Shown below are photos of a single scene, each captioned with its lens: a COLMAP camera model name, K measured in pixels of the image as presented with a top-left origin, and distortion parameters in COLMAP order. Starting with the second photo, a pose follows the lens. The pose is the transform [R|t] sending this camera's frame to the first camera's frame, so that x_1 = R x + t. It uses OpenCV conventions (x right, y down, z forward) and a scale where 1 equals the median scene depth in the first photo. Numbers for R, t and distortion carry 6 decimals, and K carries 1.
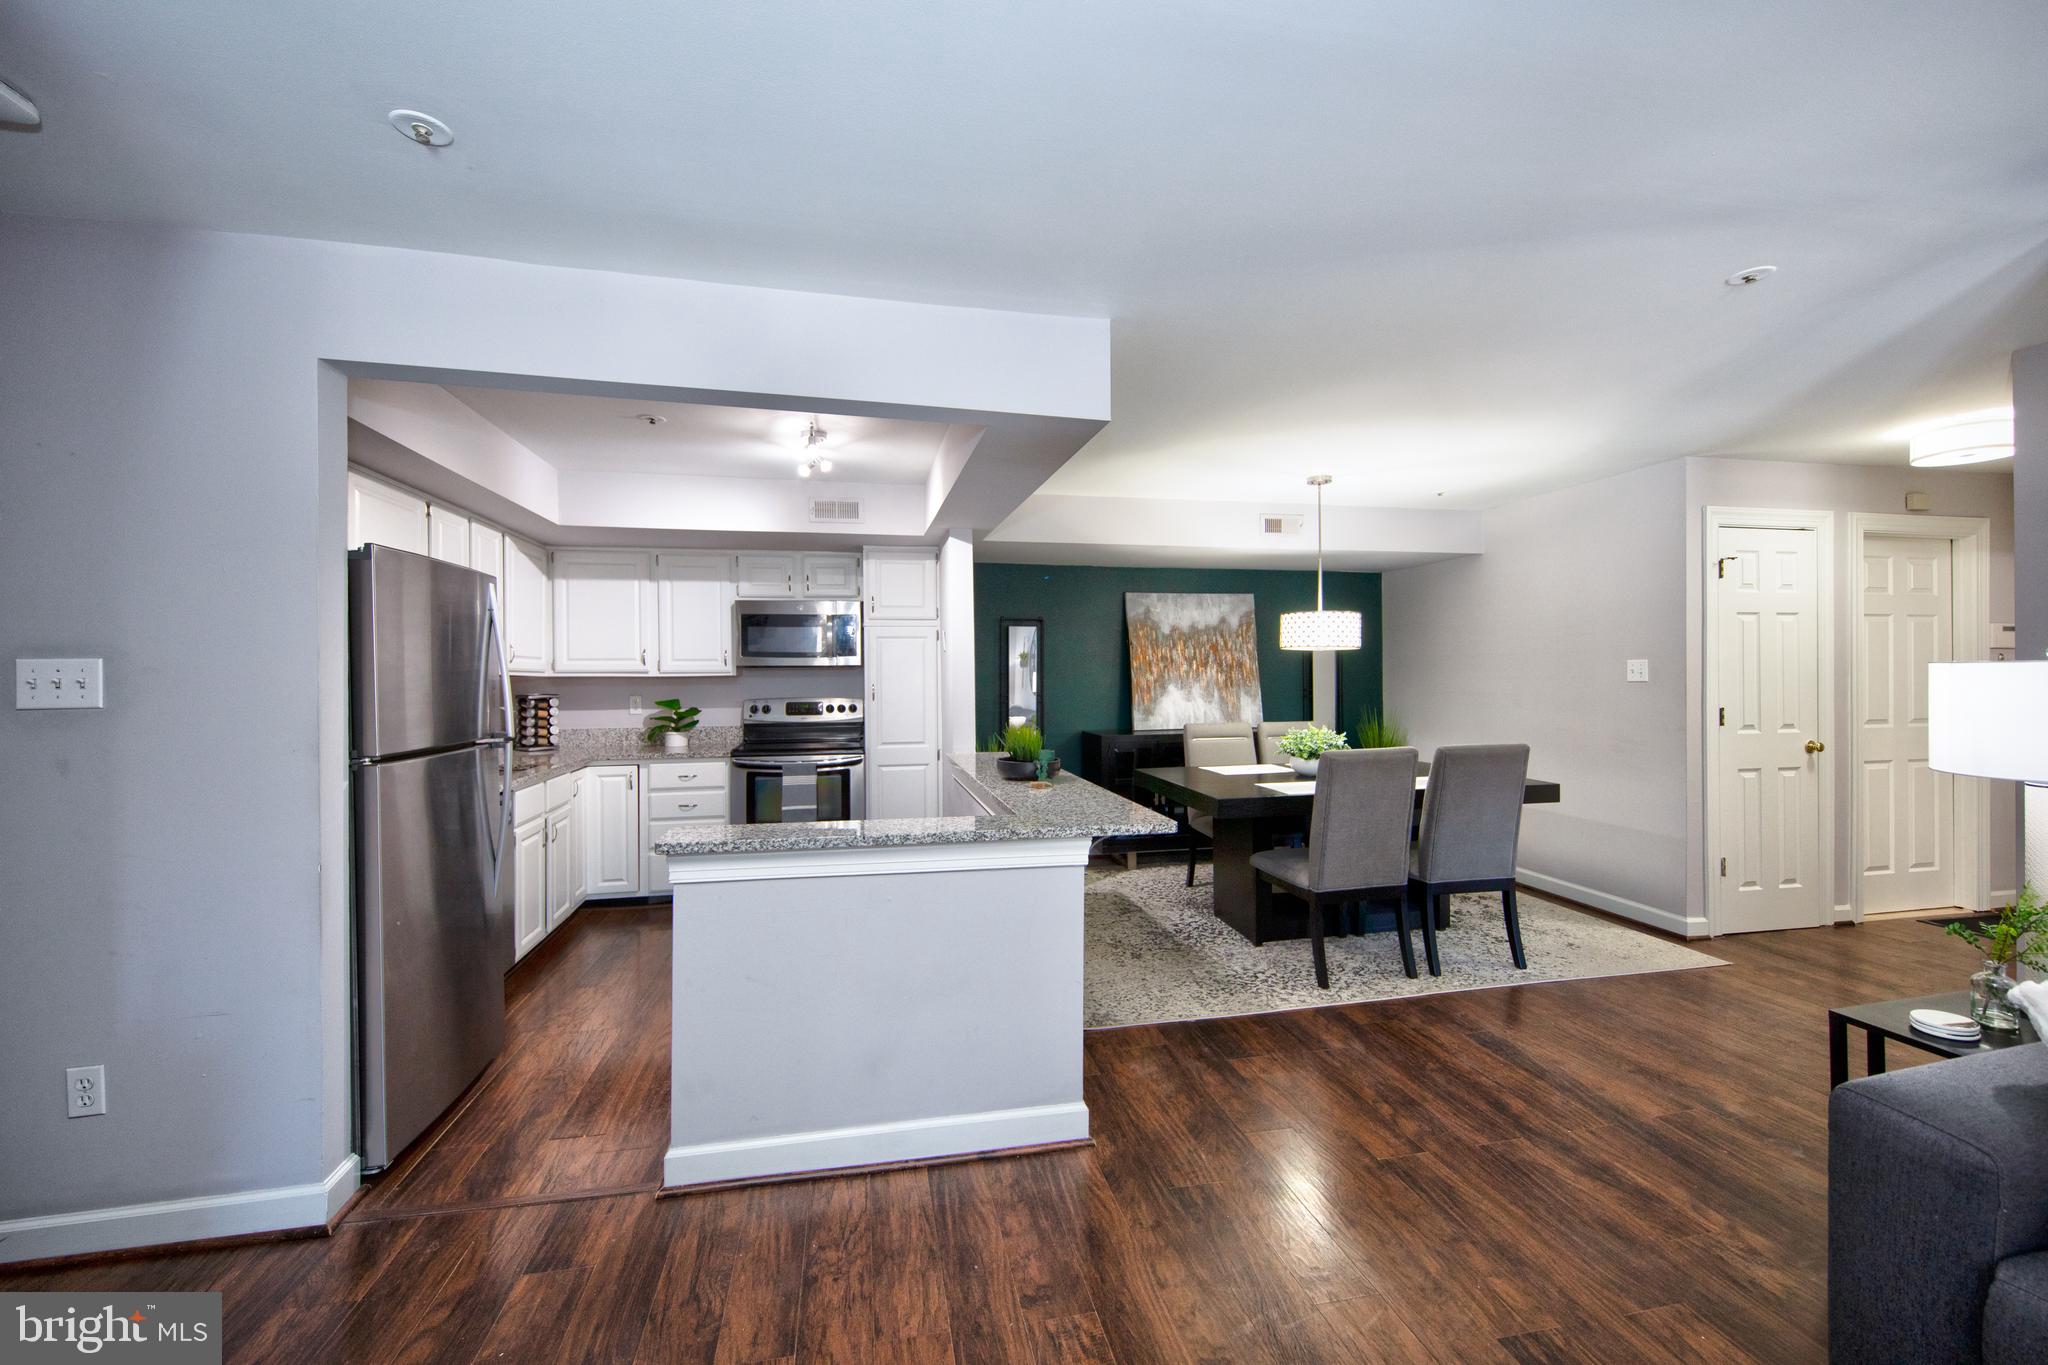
lens RADIAL K [[811.9, 0, 1023.5], [0, 811.9, 679.0], [0, 0, 1]] dist [0.014440, -0.000153]
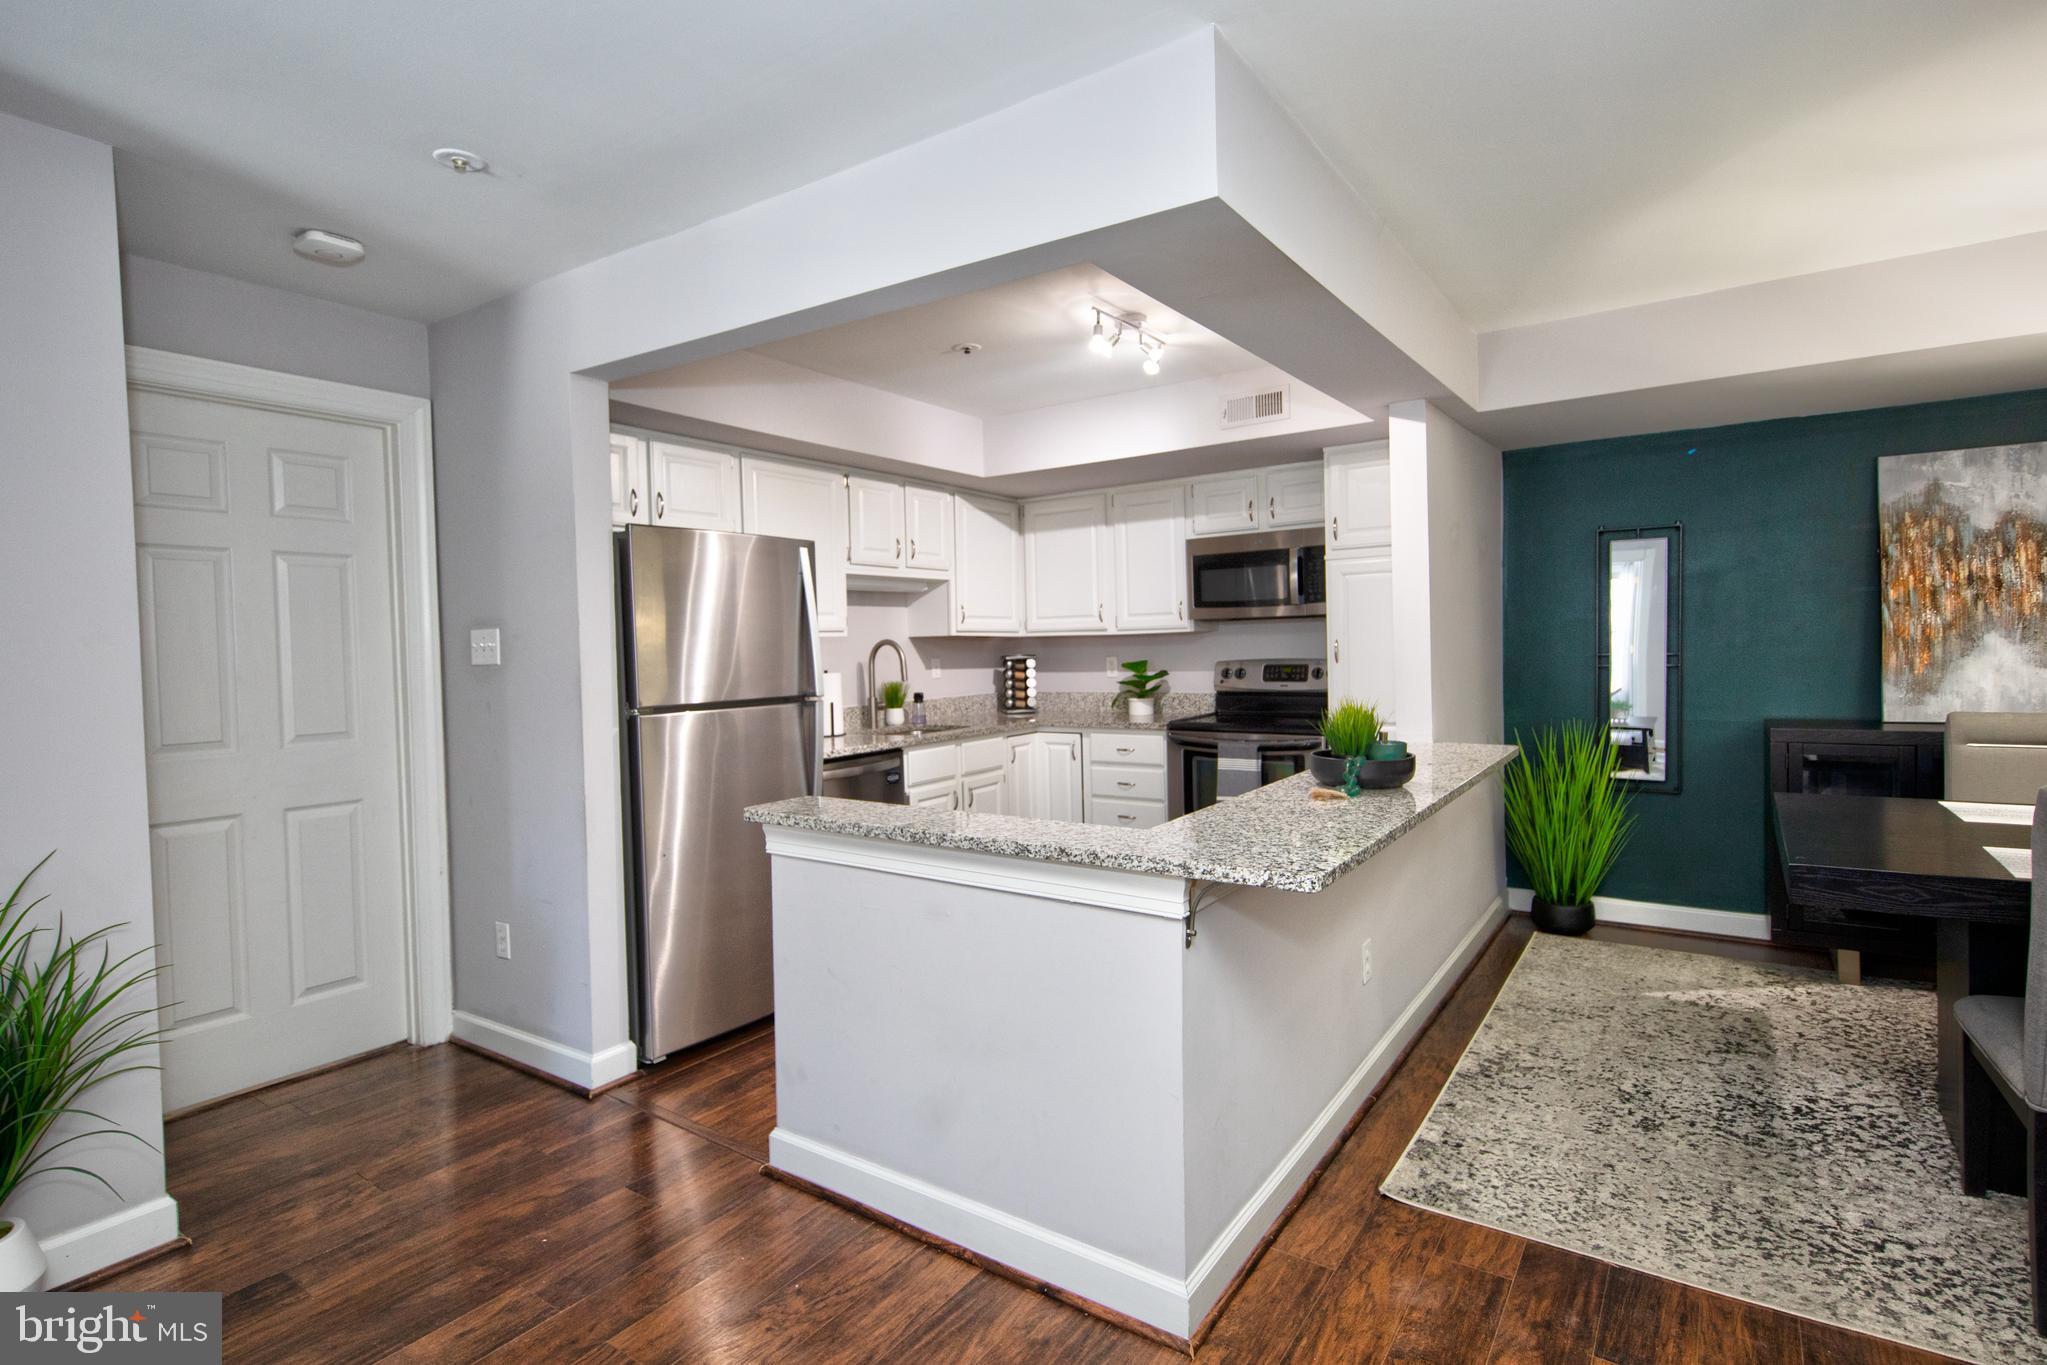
lens RADIAL K [[1008.2, 0, 1023.5], [0, 1008.2, 682.5], [0, 0, 1]] dist [0.024521, -0.010555]
pose [[0.691319, 0.017414, -0.722340, 0.273873], [0.015222, 0.999137, 0.038655, 0.005203], [0.722389, -0.037719, 0.690457, 0.181852]]
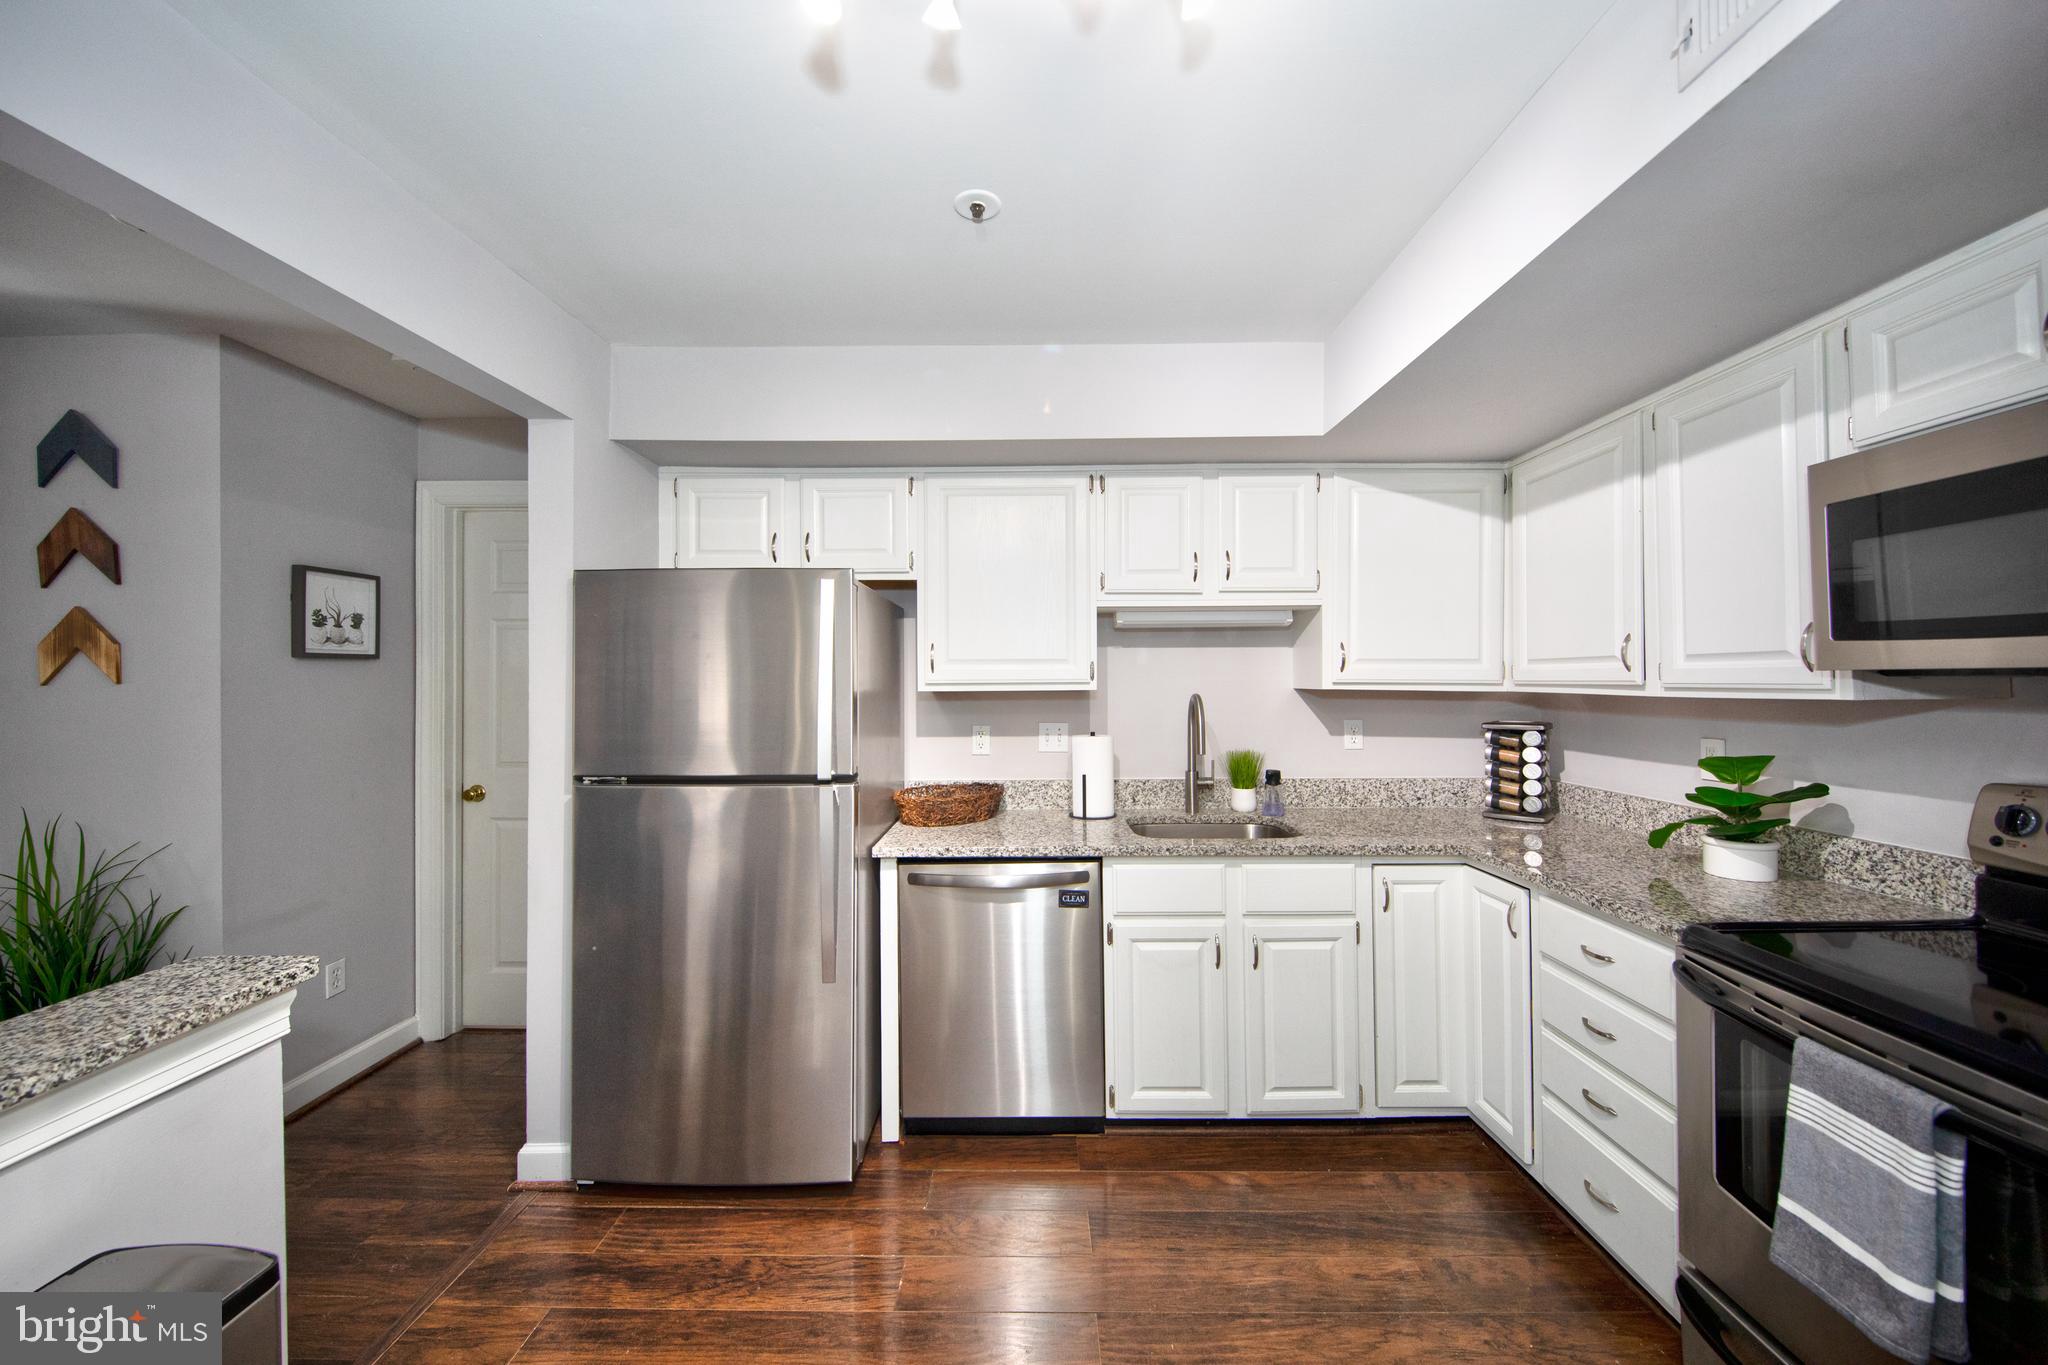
lens RADIAL K [[751.1, 0, 1021.2], [0, 751.1, 677.4], [0, 0, 1]] dist [0.013856, -0.007398]
pose [[-0.221909, 0.004892, -0.975055, 0.005194], [-0.000532, 0.999987, 0.005138, -0.015539], [0.975067, 0.001658, -0.221904, 0.783759]]
